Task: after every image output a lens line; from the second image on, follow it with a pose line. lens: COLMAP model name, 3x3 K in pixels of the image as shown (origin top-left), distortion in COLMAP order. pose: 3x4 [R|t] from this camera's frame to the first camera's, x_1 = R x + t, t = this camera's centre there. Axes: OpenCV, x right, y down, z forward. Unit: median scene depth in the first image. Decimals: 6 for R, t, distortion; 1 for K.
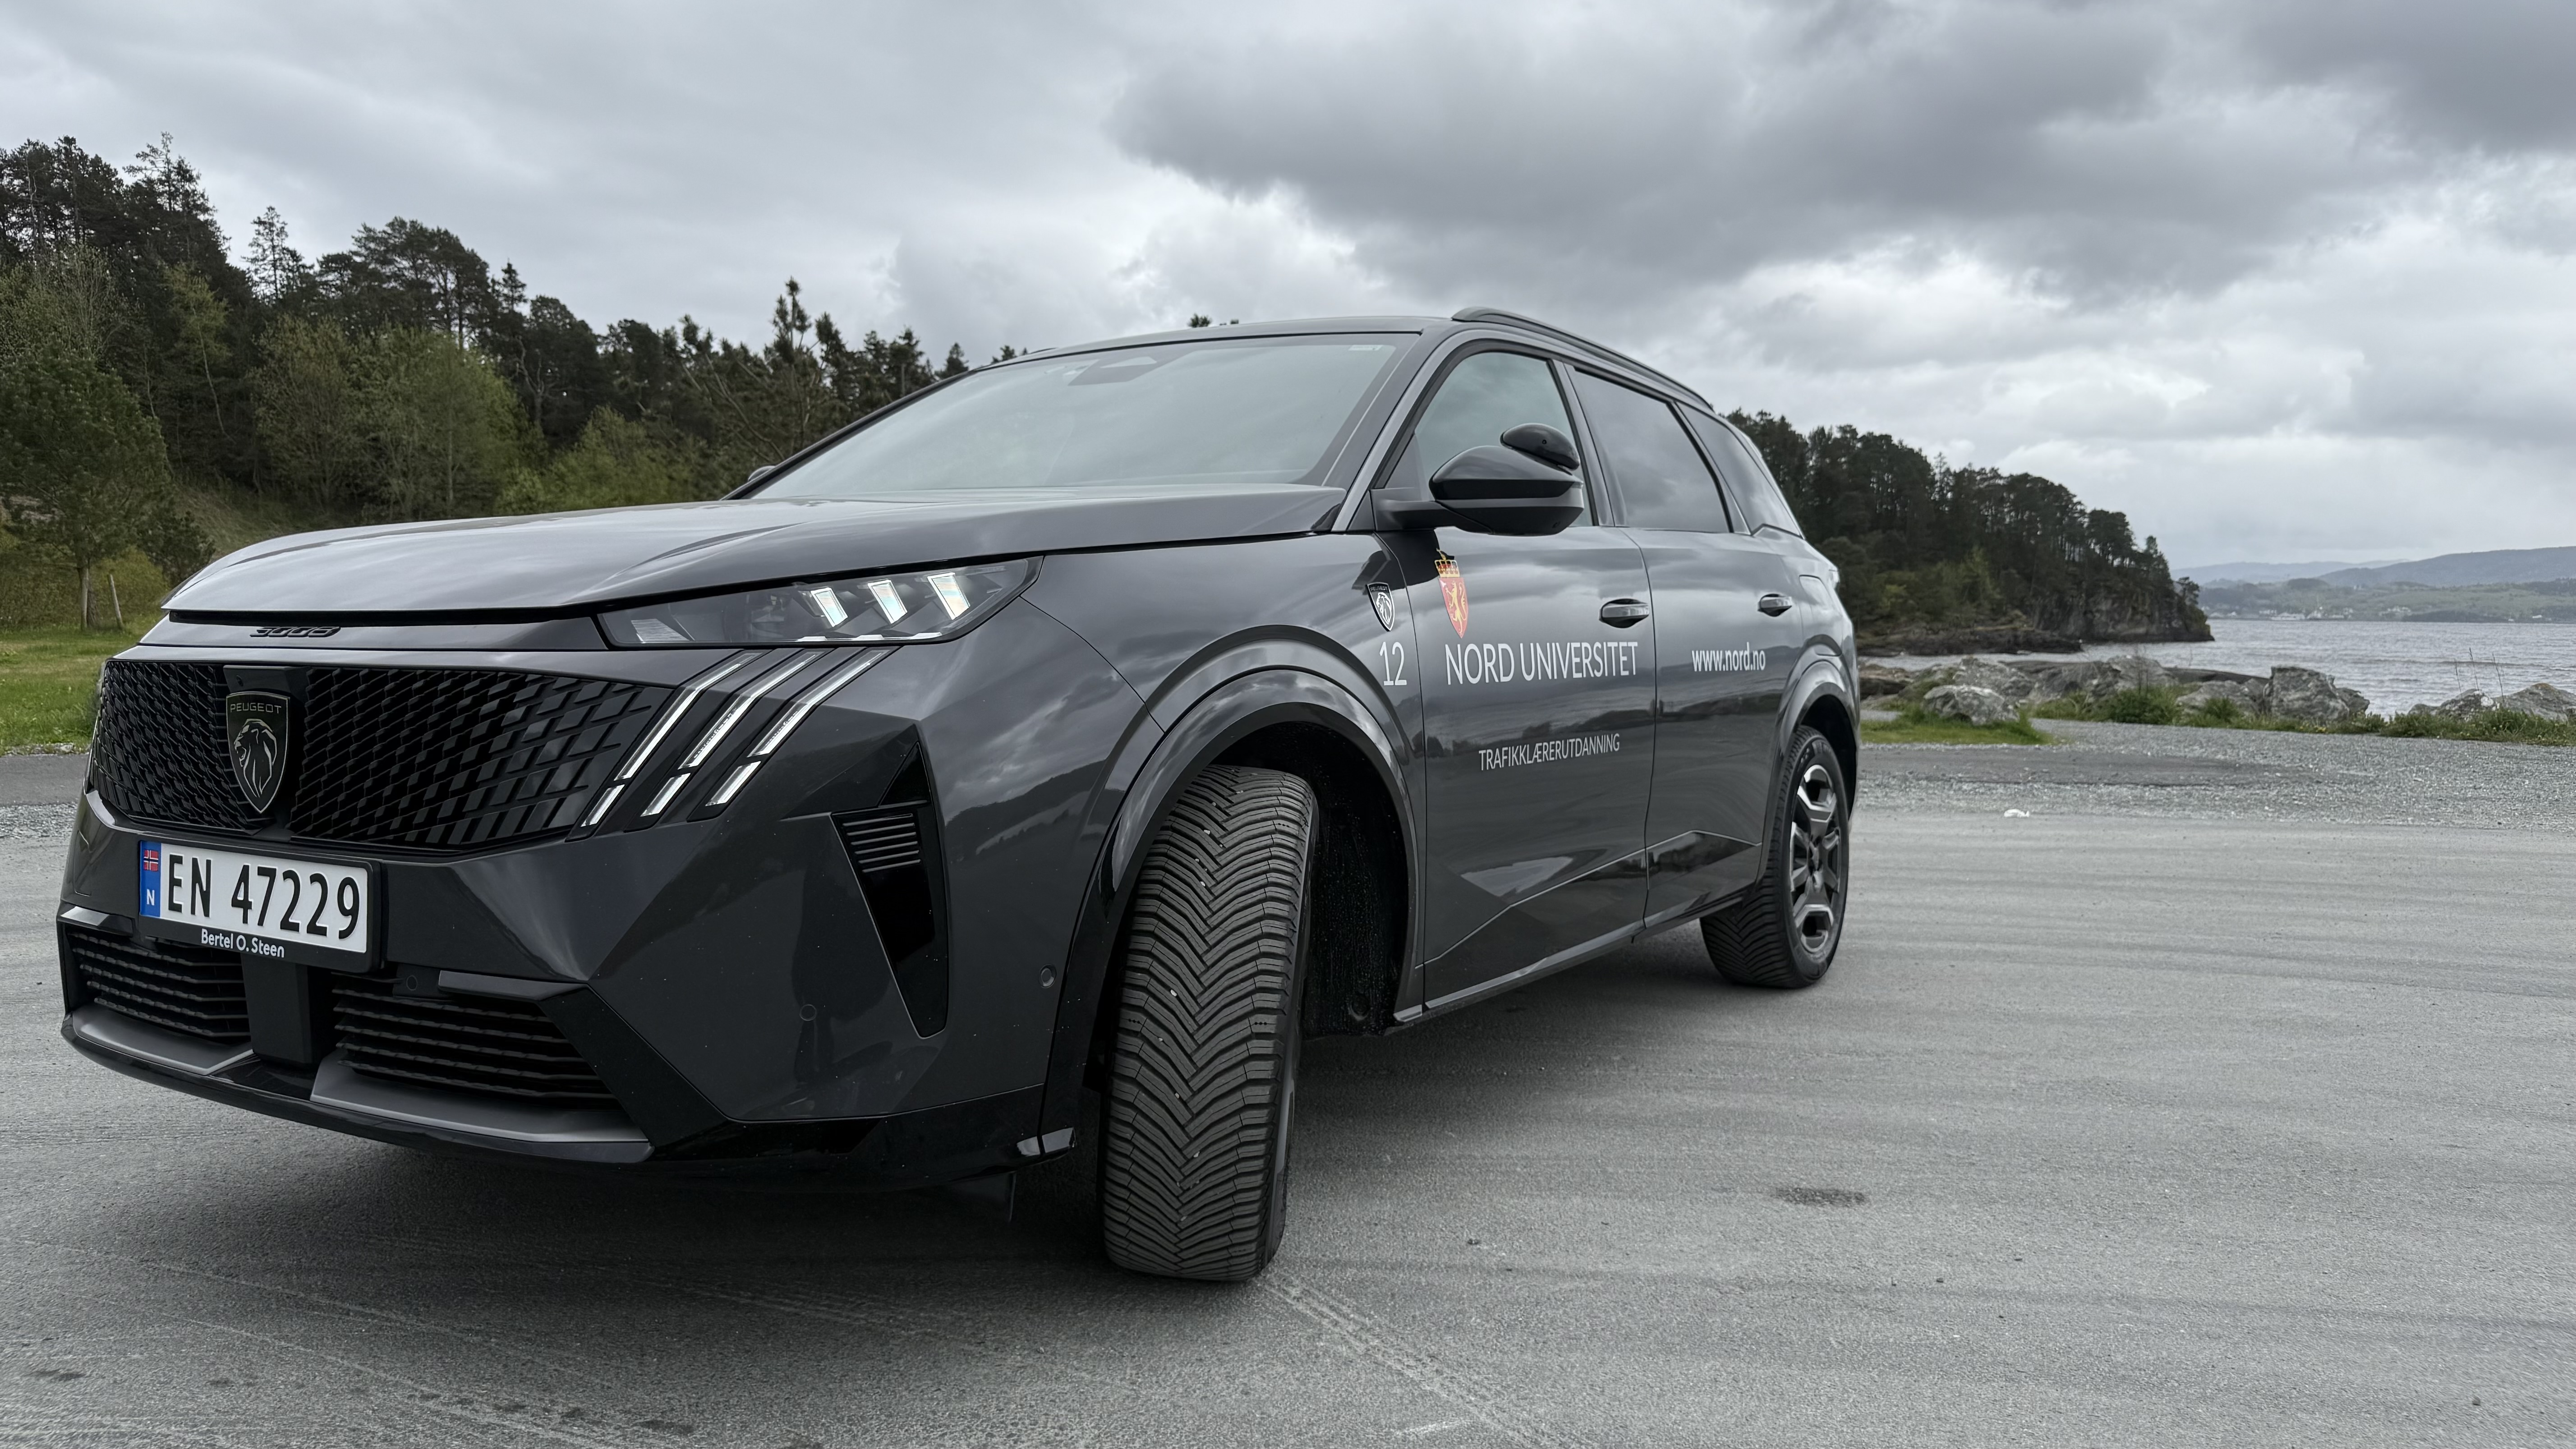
lens RADIAL K [[1835.5, 0, 1288.0], [0, 1835.5, 724.5], [0, 0, 1]] dist [0.101431, -0.250123]
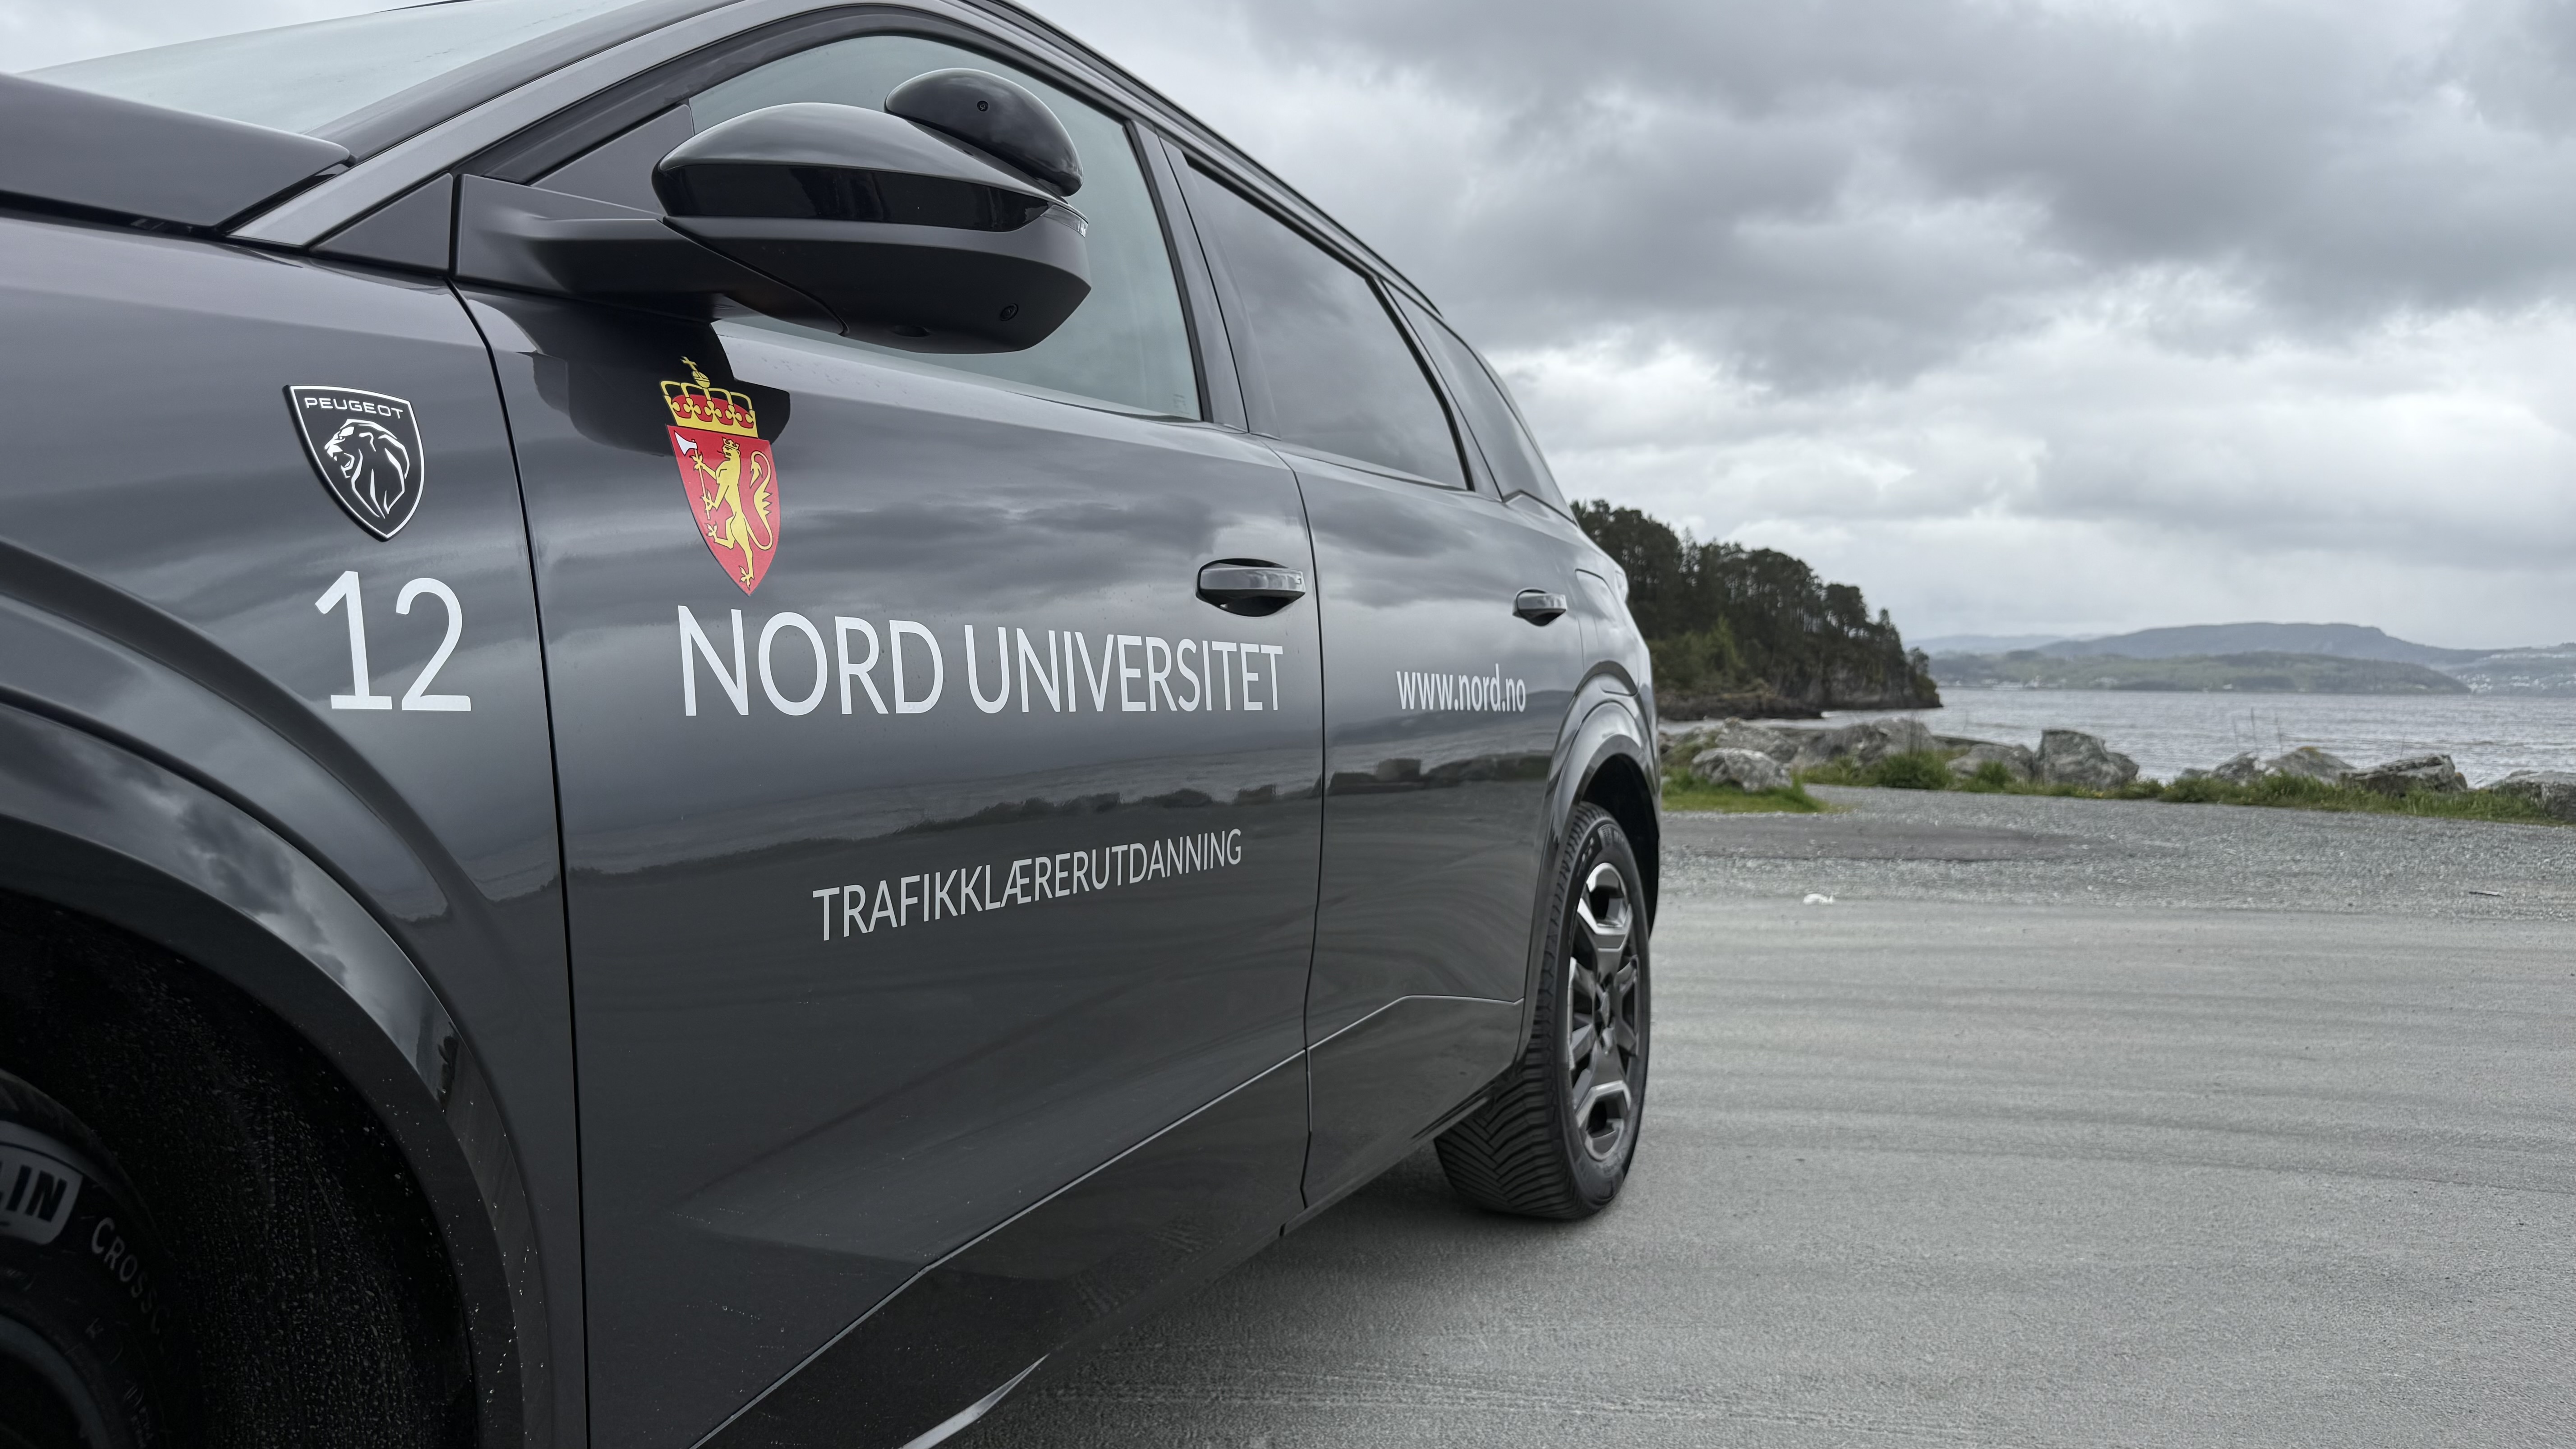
lens RADIAL K [[1835.5, 0, 1288.0], [0, 1835.5, 724.5], [0, 0, 1]] dist [0.101431, -0.250123]
pose [[0.992272, 0.001902, 0.124069, 0.058729], [0.002490, 0.999376, -0.035231, -0.002487], [-0.124059, 0.035268, 0.991648, 0.227616]]
